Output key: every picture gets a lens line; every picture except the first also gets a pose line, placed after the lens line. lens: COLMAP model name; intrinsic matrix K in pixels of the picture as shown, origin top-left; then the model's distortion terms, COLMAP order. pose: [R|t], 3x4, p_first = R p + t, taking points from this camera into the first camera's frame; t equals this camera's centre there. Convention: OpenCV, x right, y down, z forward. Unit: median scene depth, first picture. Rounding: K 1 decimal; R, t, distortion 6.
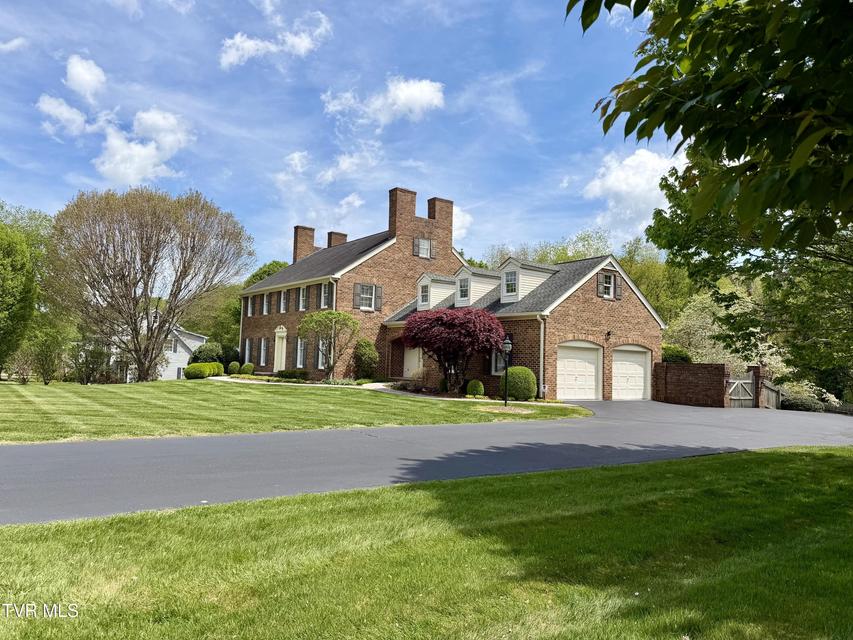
lens RADIAL K [[595.8, 0, 425.1], [0, 595.8, 321.8], [0, 0, 1]] dist [0.121152, -0.216208]
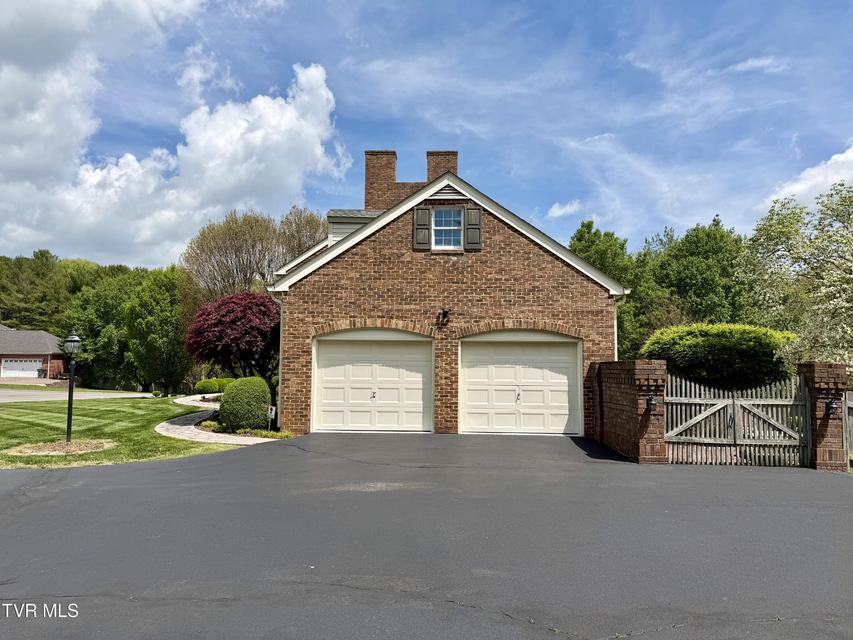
lens RADIAL K [[598.2, 0, 429.0], [0, 598.2, 317.9], [0, 0, 1]] dist [0.098458, -0.139000]
pose [[0.784461, -0.077971, -0.615257, 0.535575], [0.060857, 0.996955, -0.048749, 0.042000], [0.617185, 0.000799, 0.786818, 0.467647]]
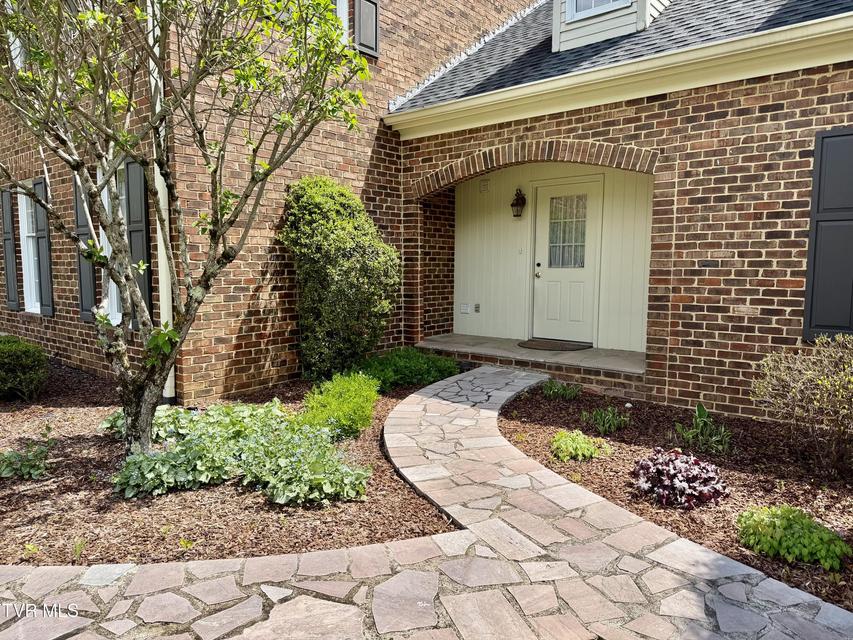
lens RADIAL K [[595.8, 0, 425.1], [0, 595.8, 321.8], [0, 0, 1]] dist [0.121152, -0.216208]
pose [[0.973075, -0.053040, 0.224302, -0.120693], [0.013578, 0.984663, 0.173936, 0.043106], [-0.230088, -0.166207, 0.958872, 0.803136]]
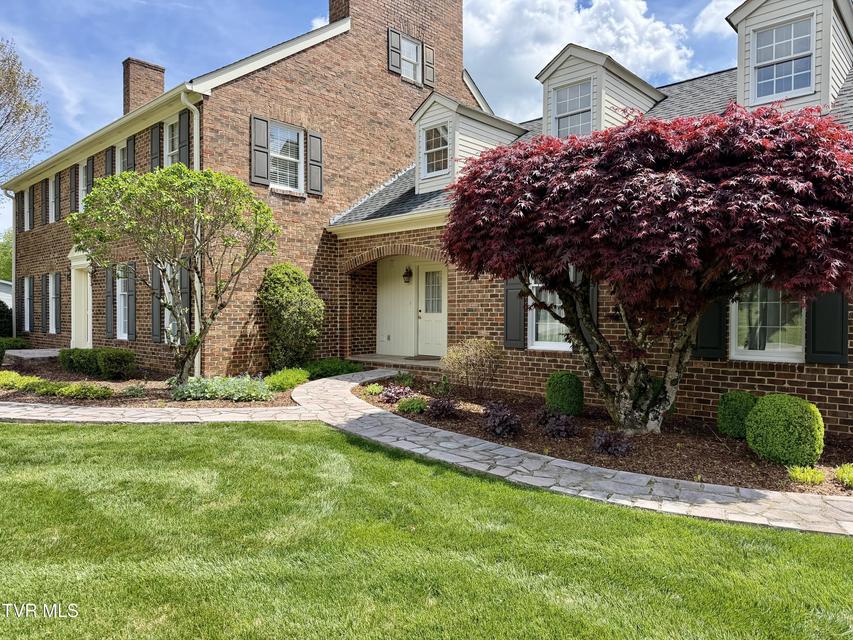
lens RADIAL K [[598.2, 0, 429.0], [0, 598.2, 317.9], [0, 0, 1]] dist [0.098458, -0.139000]
pose [[0.984366, -0.030414, 0.173489, -0.080557], [0.016177, 0.996427, 0.082898, 0.033285], [-0.175390, -0.078796, 0.981341, 0.610963]]
